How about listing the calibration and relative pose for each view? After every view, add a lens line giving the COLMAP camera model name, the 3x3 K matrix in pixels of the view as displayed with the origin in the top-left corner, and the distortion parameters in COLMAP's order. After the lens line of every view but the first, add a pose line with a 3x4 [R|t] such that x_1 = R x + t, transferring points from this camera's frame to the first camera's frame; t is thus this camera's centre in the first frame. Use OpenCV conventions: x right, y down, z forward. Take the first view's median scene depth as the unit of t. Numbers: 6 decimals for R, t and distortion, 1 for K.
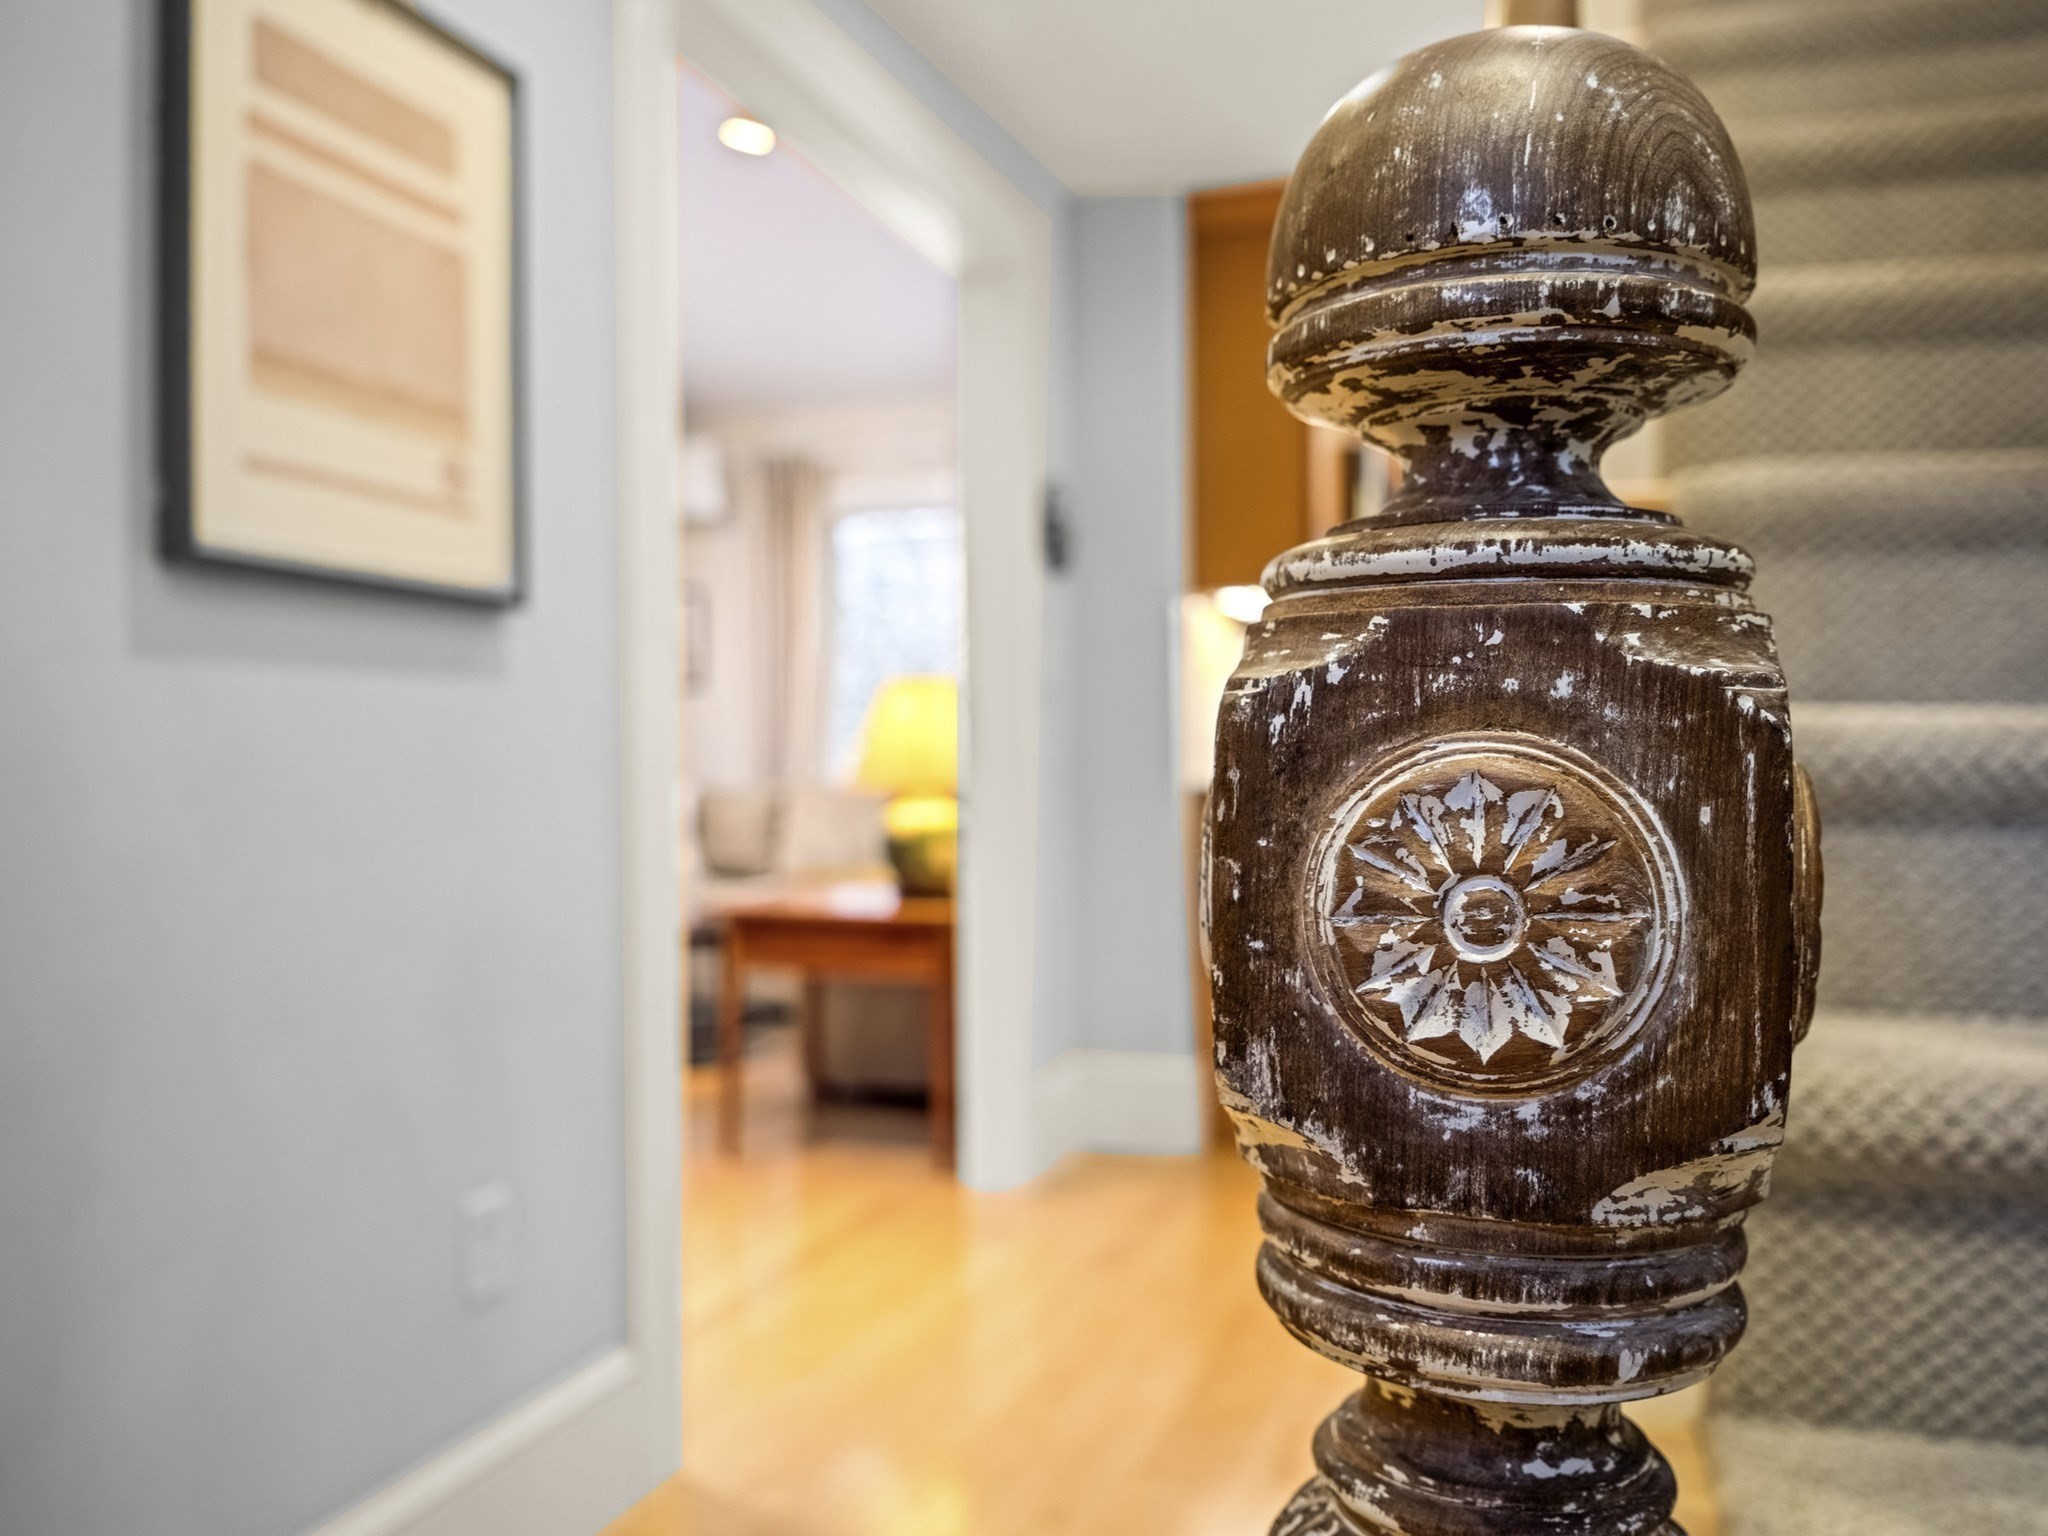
lens RADIAL K [[1703.3, 0, 1024.0], [0, 1703.3, 768.0], [0, 0, 1]] dist [-0.001121, -0.002852]
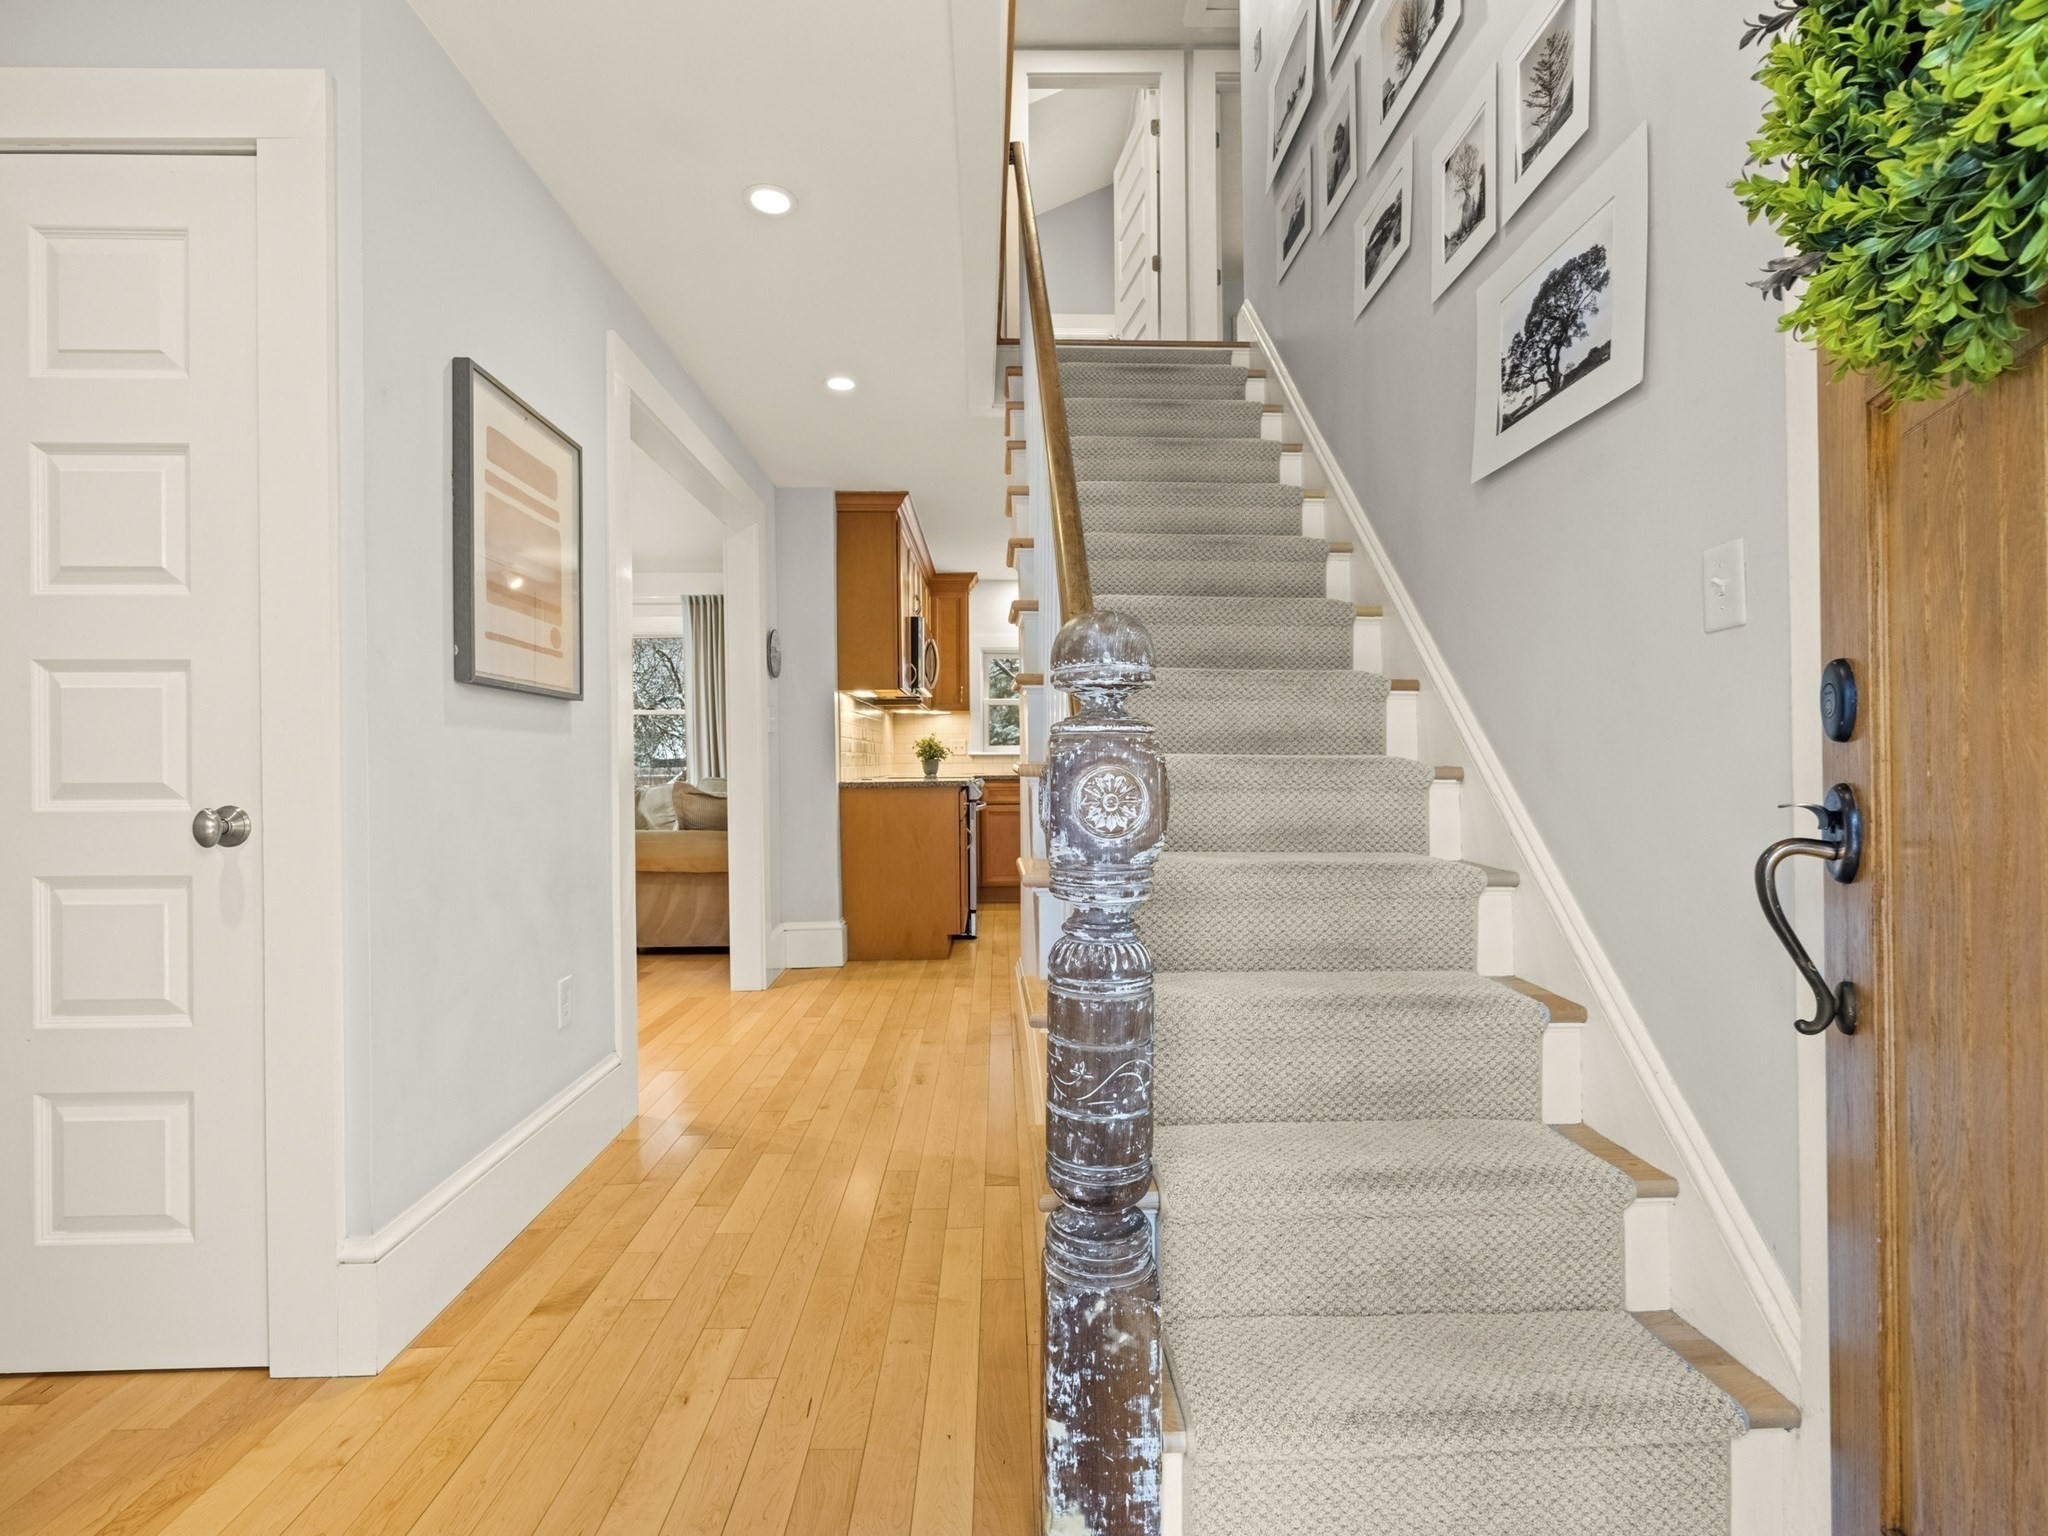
lens RADIAL K [[963.2, 0, 1045.9], [0, 963.2, 787.1], [0, 0, 1]] dist [-0.000513, 0.000913]
pose [[0.930065, -0.010526, 0.367244, -0.893213], [0.005985, 0.999891, 0.013500, 0.005745], [-0.367346, -0.010358, 0.930027, -1.467585]]
